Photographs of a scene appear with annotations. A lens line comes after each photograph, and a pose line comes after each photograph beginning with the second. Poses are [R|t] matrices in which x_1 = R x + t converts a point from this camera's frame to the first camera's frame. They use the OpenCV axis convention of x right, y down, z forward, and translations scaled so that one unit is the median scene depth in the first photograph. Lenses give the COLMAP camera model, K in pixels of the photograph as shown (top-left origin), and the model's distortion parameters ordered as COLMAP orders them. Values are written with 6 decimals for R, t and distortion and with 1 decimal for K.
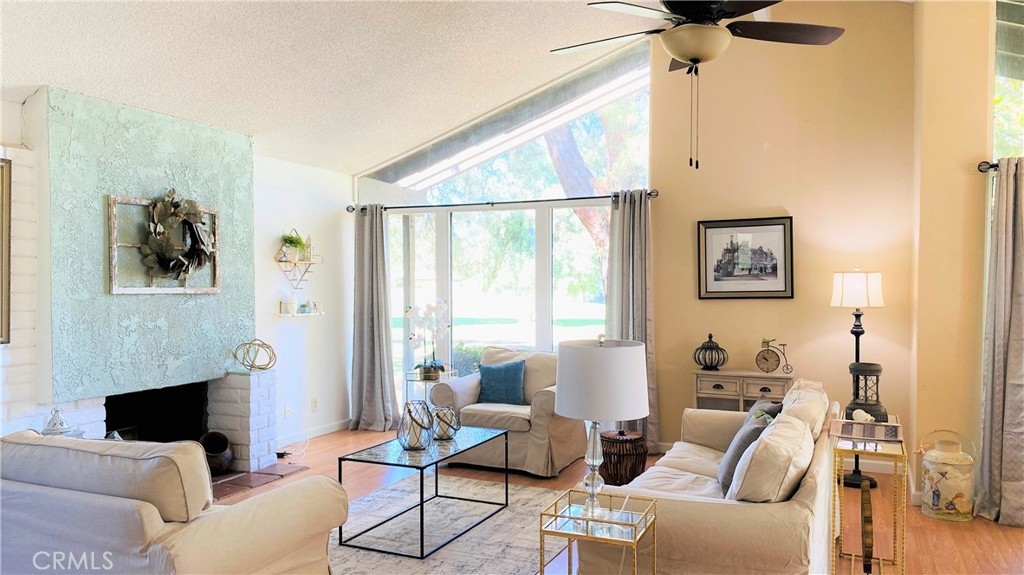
lens RADIAL K [[787.5, 0, 512.0], [0, 787.5, 287.5], [0, 0, 1]] dist [0.007104, 0.001089]
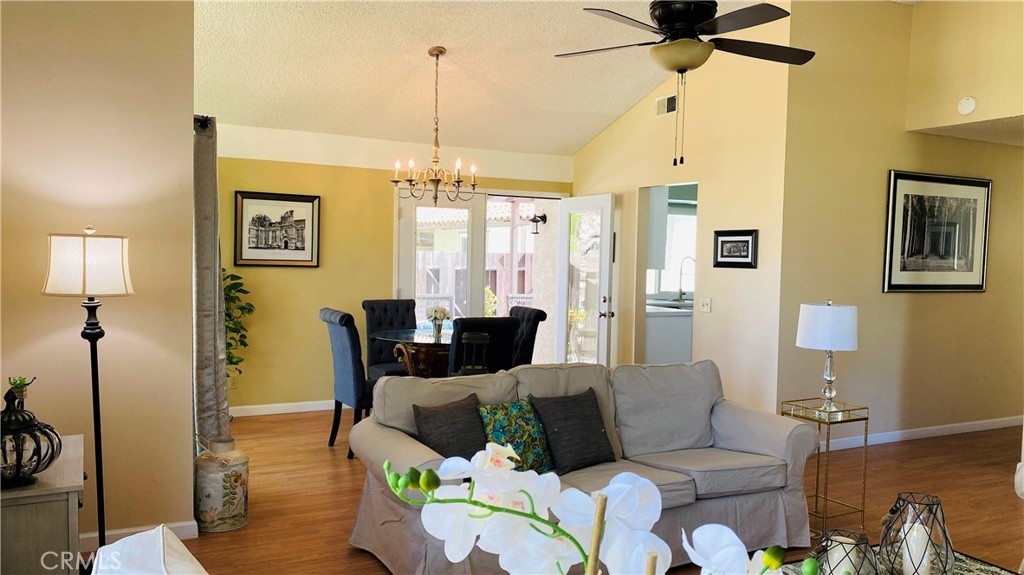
lens RADIAL K [[759.6, 0, 512.0], [0, 759.6, 287.5], [0, 0, 1]] dist [-0.001198, -0.001105]
pose [[-0.803800, -0.044666, 0.593221, -0.150948], [-0.017207, 0.998506, 0.051866, -0.014523], [-0.594651, 0.031483, -0.803367, 1.148781]]
